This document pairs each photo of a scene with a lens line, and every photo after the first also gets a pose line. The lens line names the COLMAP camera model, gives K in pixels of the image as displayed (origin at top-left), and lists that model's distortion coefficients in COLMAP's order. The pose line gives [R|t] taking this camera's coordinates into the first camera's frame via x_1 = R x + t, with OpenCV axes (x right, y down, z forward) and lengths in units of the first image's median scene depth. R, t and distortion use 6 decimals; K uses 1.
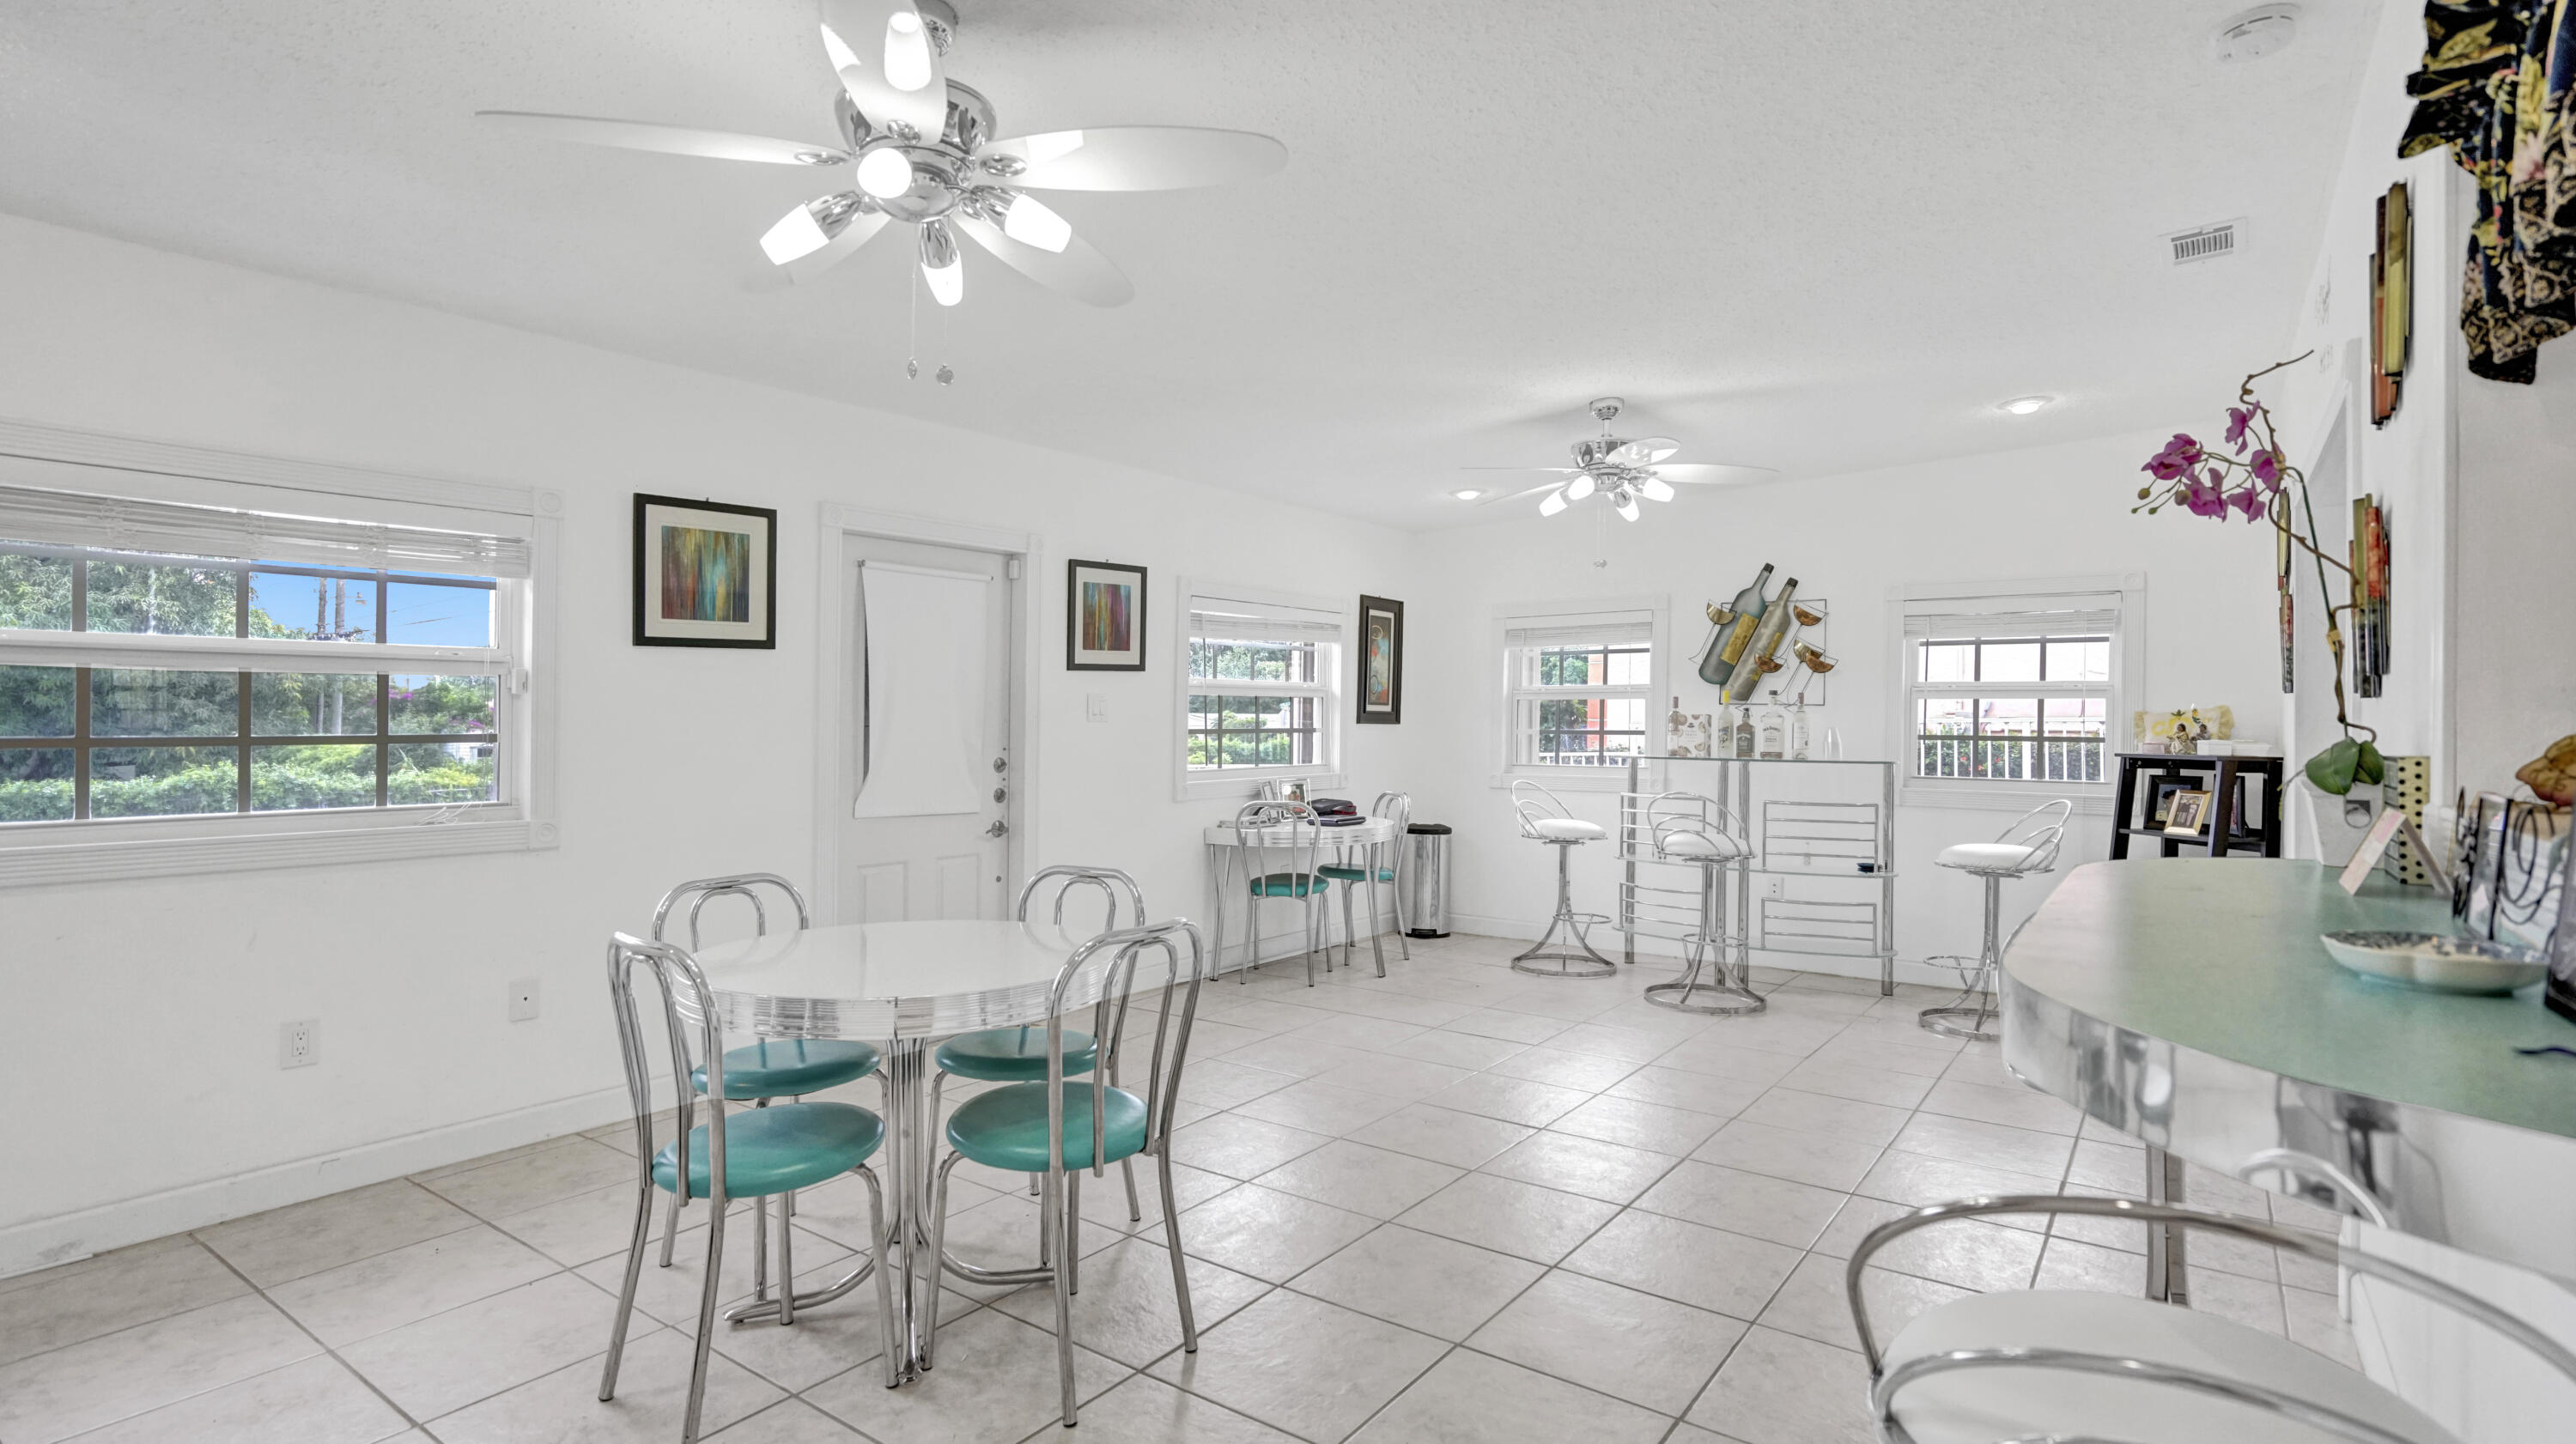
lens RADIAL K [[1253.0, 0, 1288.0], [0, 1253.0, 722.0], [0, 0, 1]] dist [0.004804, 0.000209]
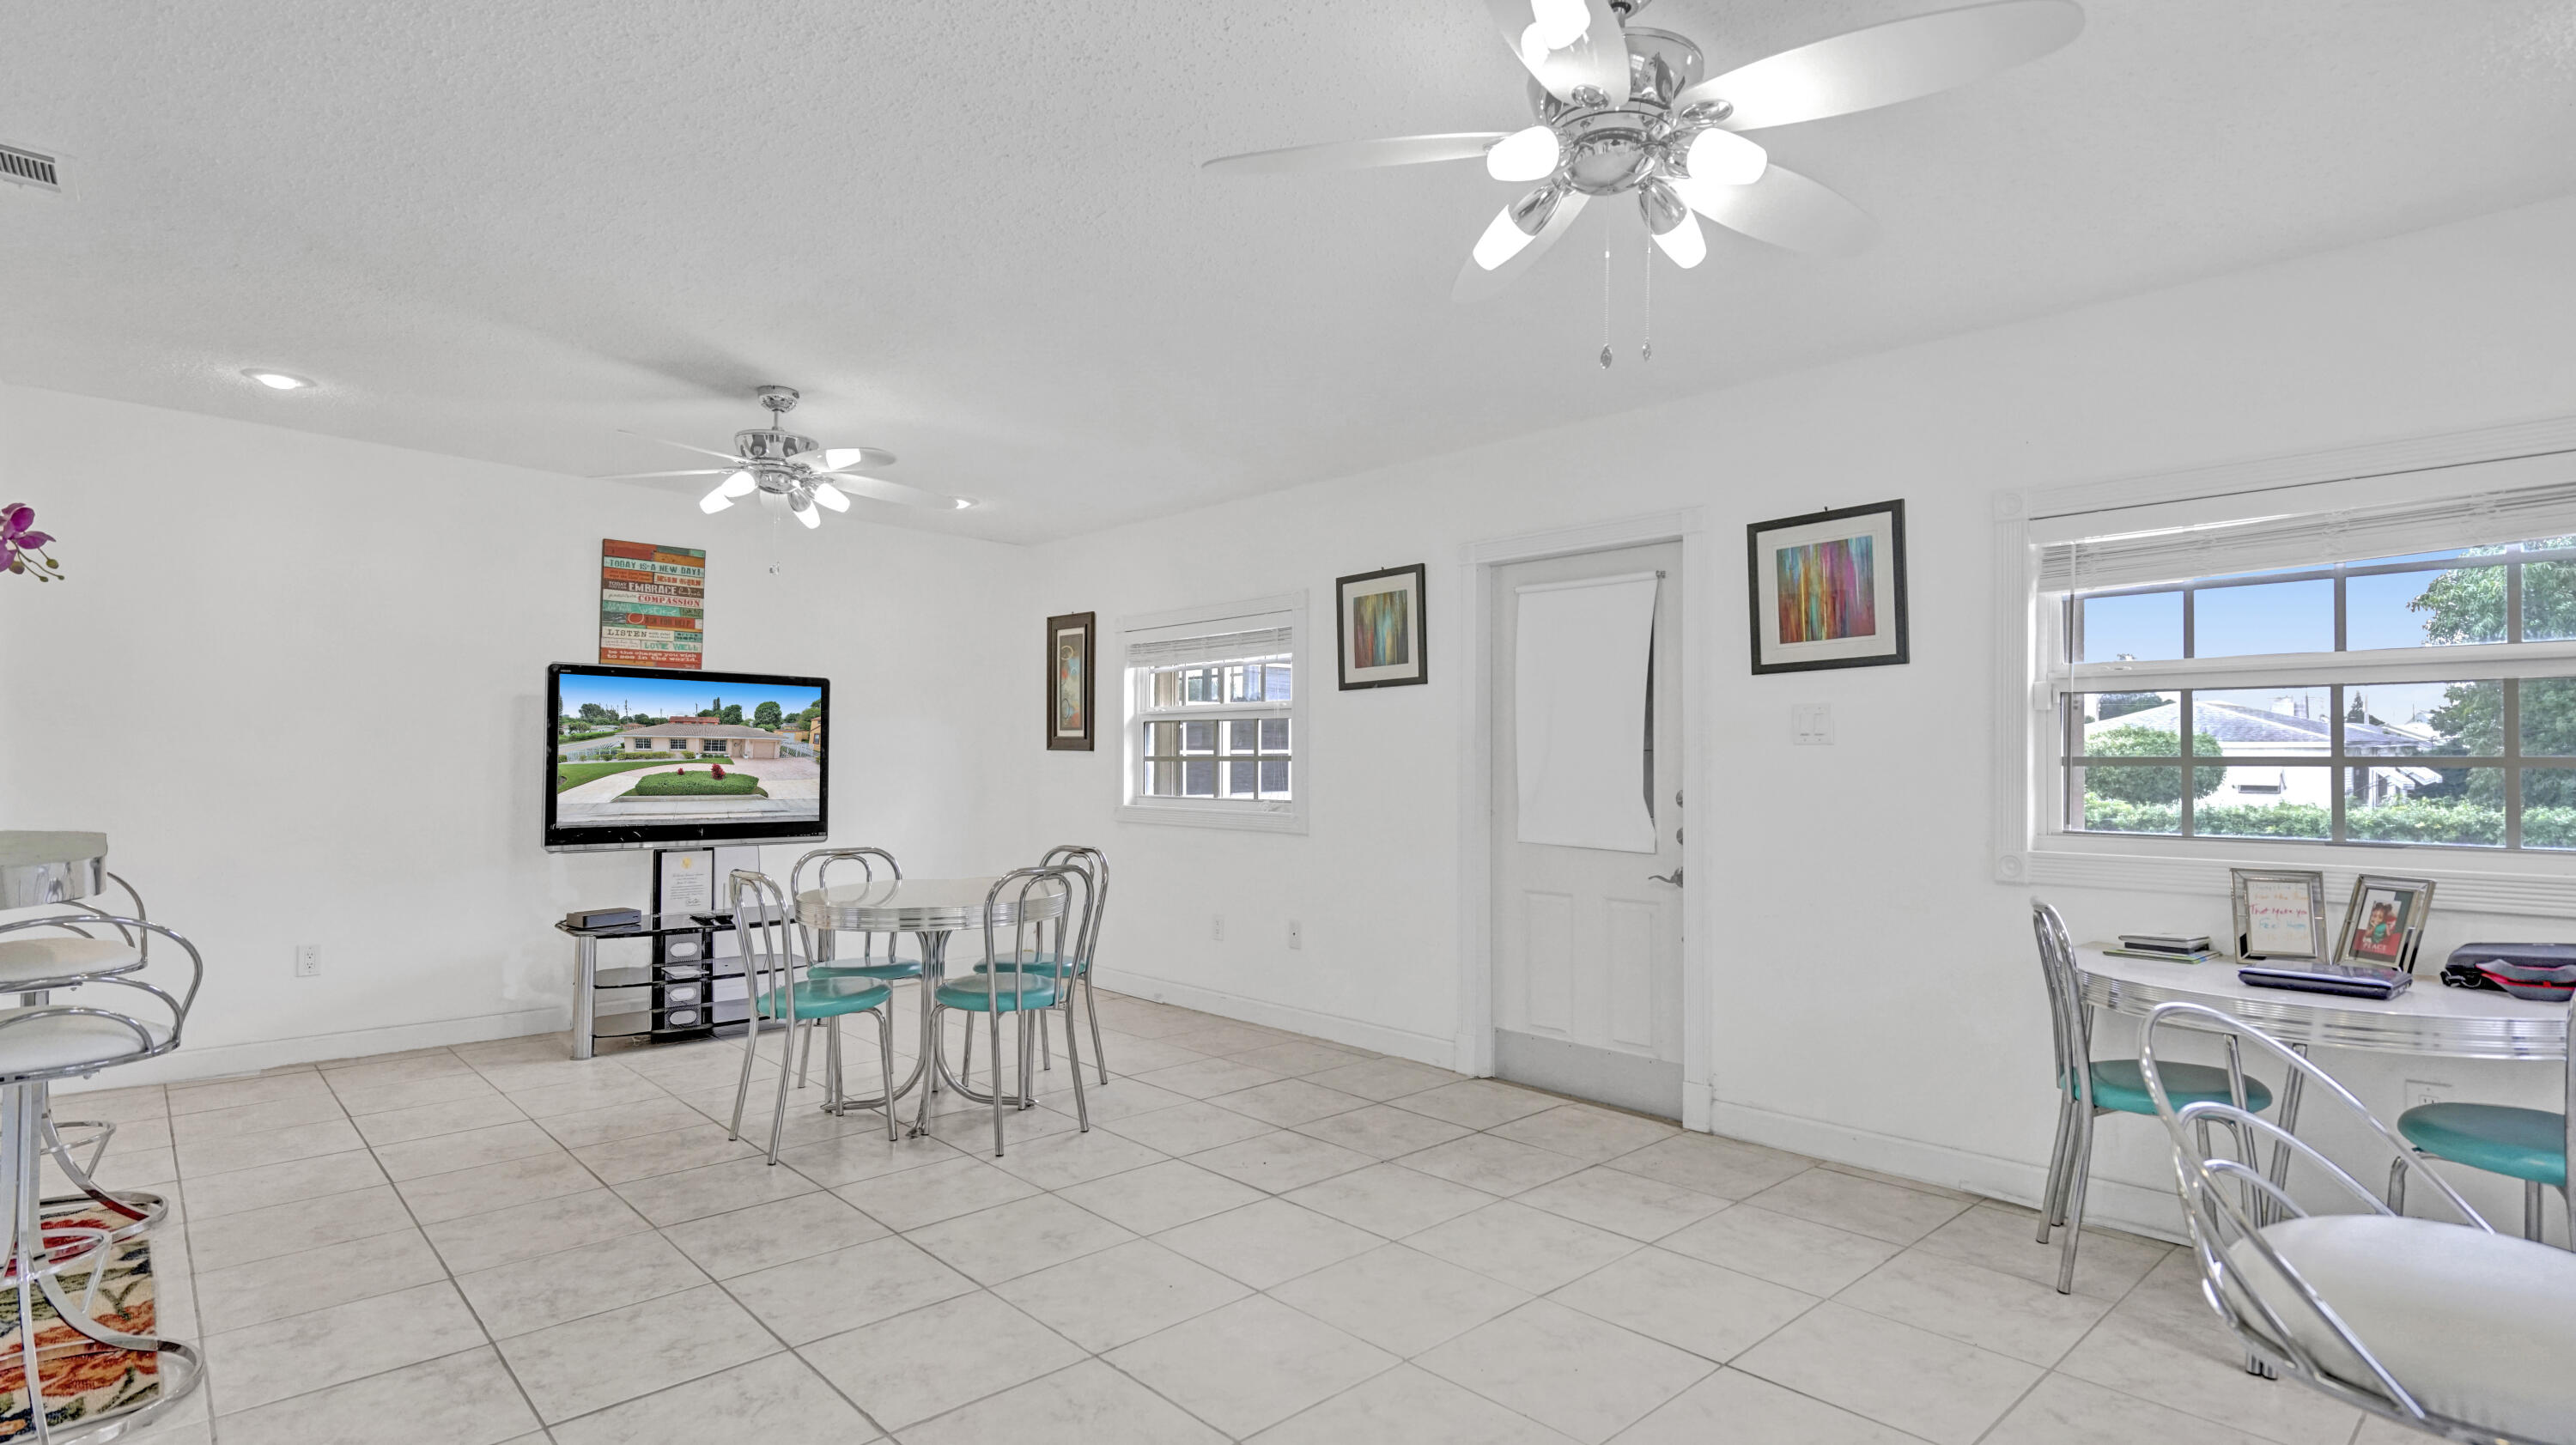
lens RADIAL K [[1253.0, 0, 1288.0], [0, 1253.0, 722.5], [0, 0, 1]] dist [0.004804, 0.000209]
pose [[-0.191385, -0.018824, -0.981335, 0.624116], [-0.001861, 0.999821, -0.018816, -0.001911], [0.981513, -0.001775, -0.191386, 0.941991]]
